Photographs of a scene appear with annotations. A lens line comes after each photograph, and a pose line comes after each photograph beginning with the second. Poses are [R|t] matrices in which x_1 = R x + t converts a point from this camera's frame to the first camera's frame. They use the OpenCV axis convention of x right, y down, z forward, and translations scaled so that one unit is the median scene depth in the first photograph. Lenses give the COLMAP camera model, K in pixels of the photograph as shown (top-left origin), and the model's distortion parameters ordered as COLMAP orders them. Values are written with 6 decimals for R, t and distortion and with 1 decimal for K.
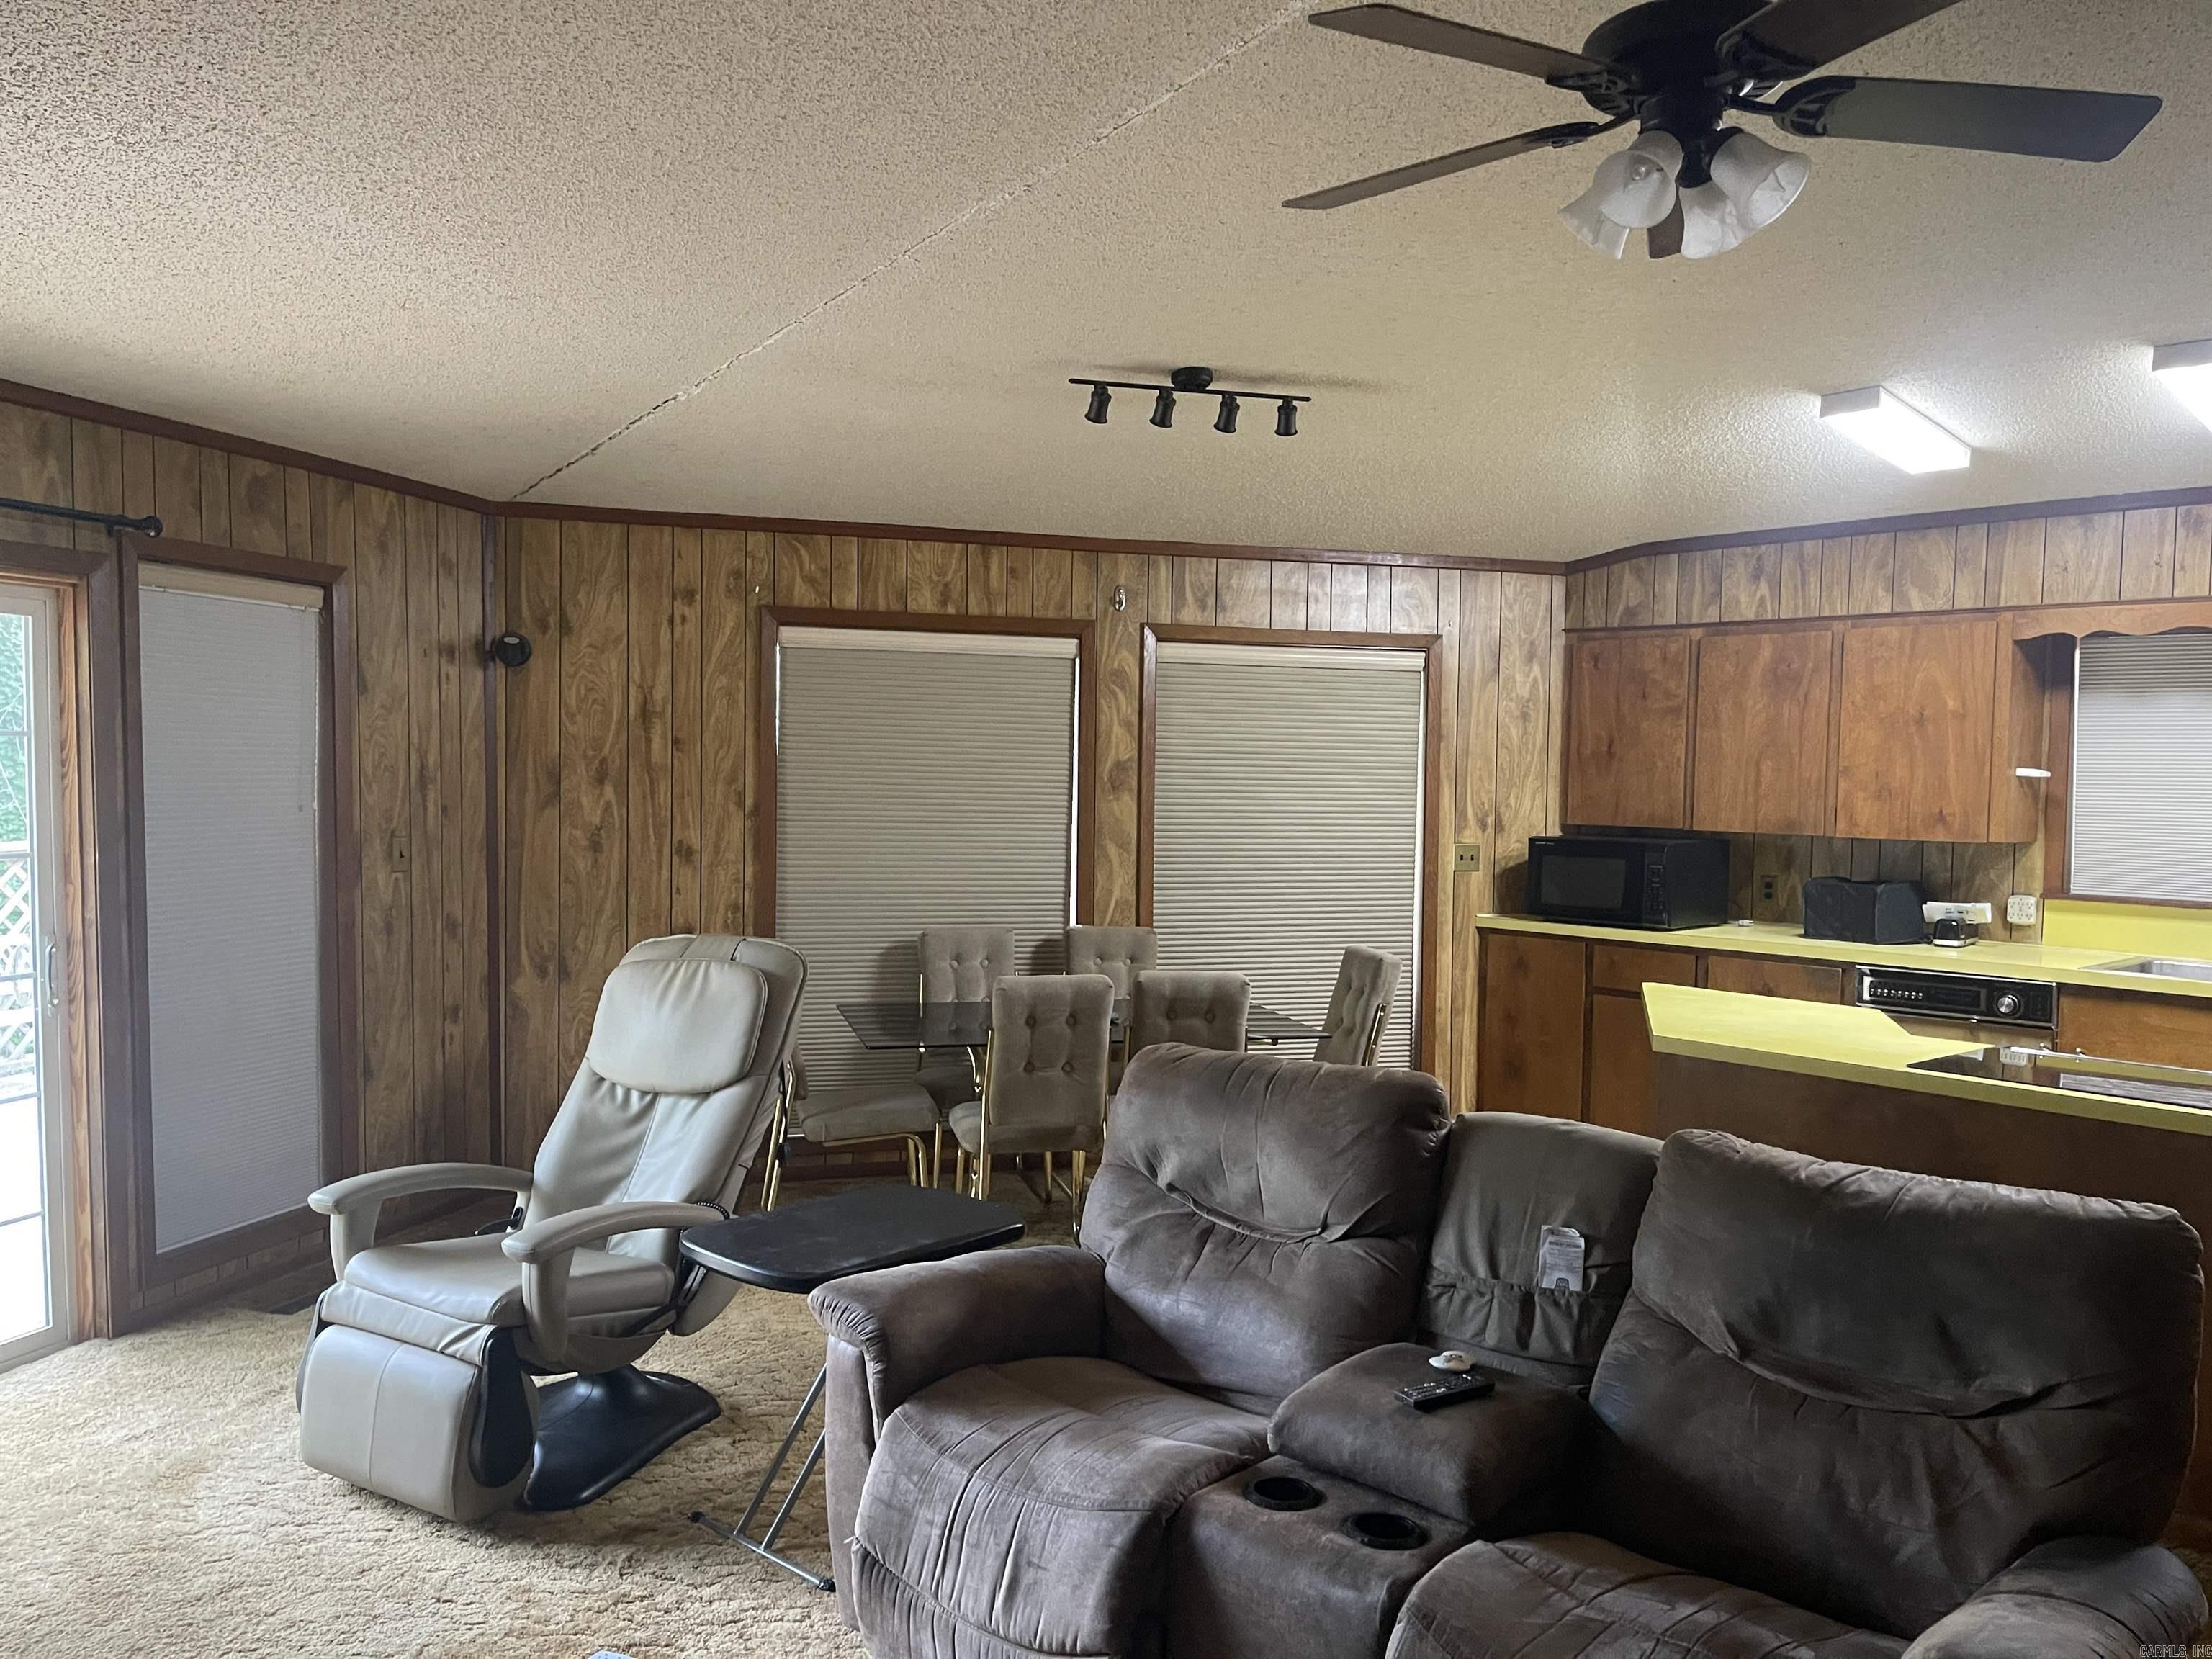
lens RADIAL K [[1621.9, 0, 1108.5], [0, 1621.9, 827.8], [0, 0, 1]] dist [0.061682, -0.080238]
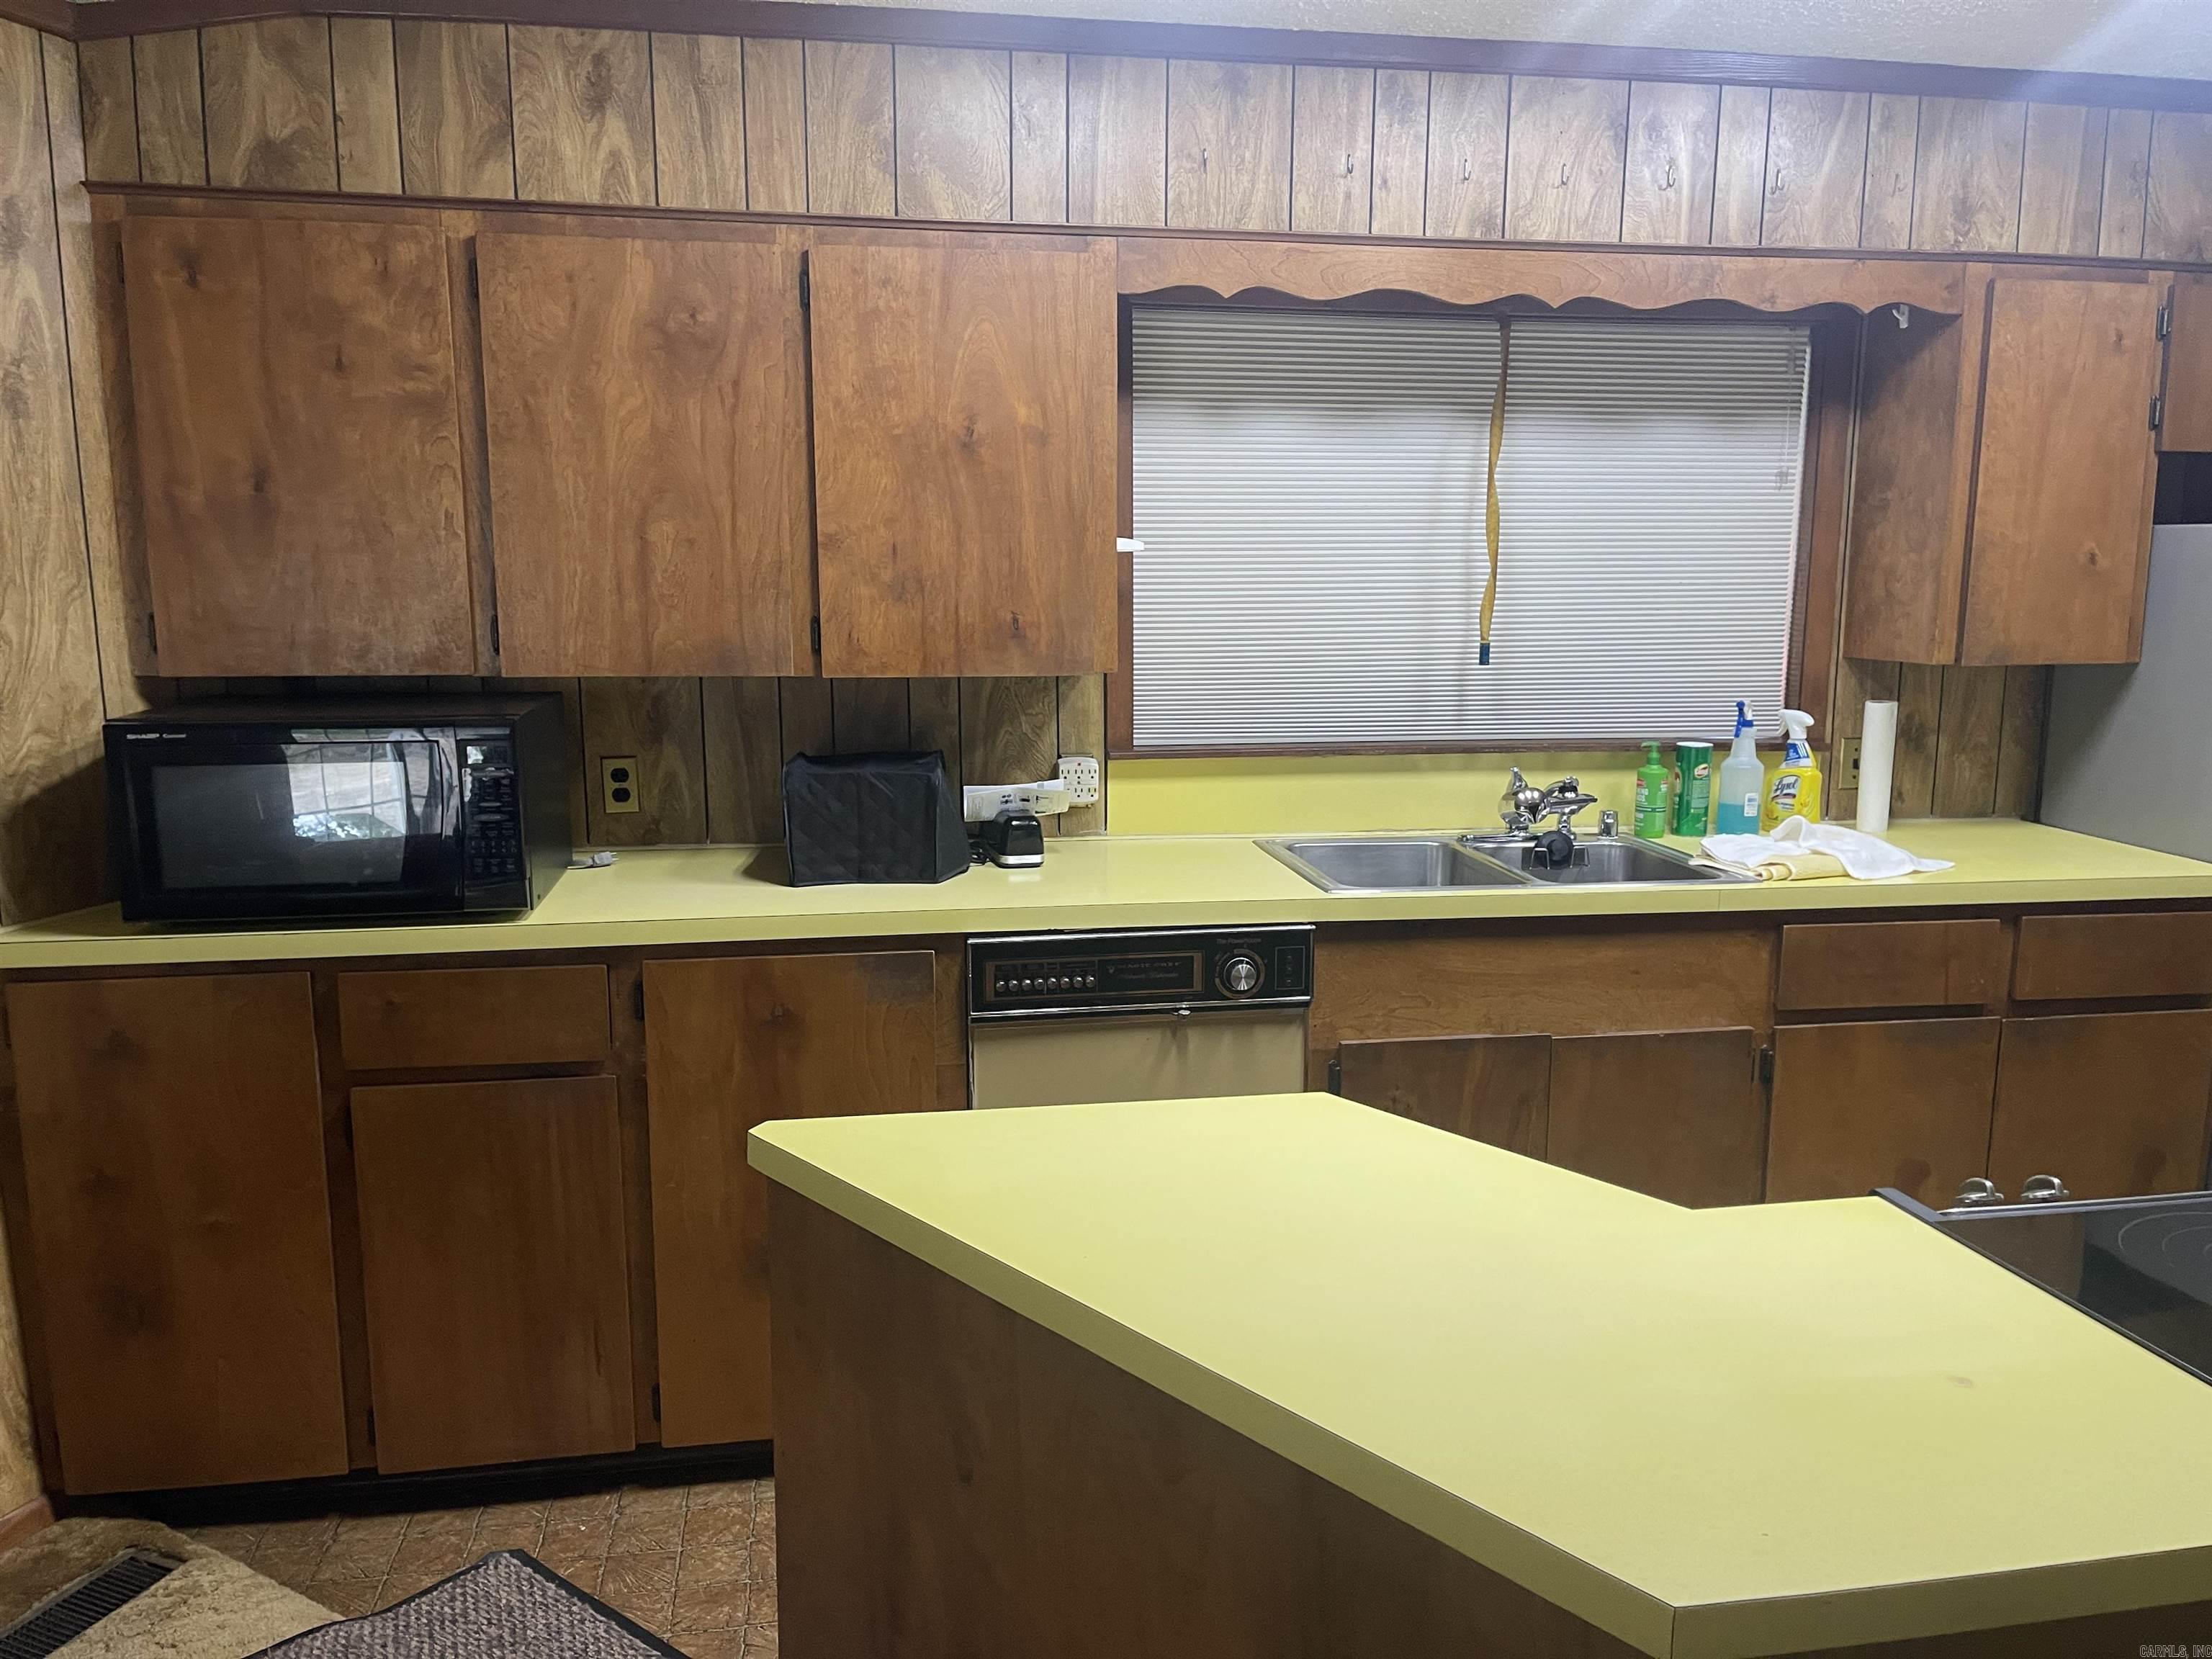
lens RADIAL K [[1621.9, 0, 1100.2], [0, 1621.9, 843.0], [0, 0, 1]] dist [0.061682, -0.080238]
pose [[0.548137, -0.155616, 0.821784, 0.071575], [0.037500, 0.986123, 0.161724, -0.021168], [-0.835547, -0.057830, 0.546367, 0.633542]]
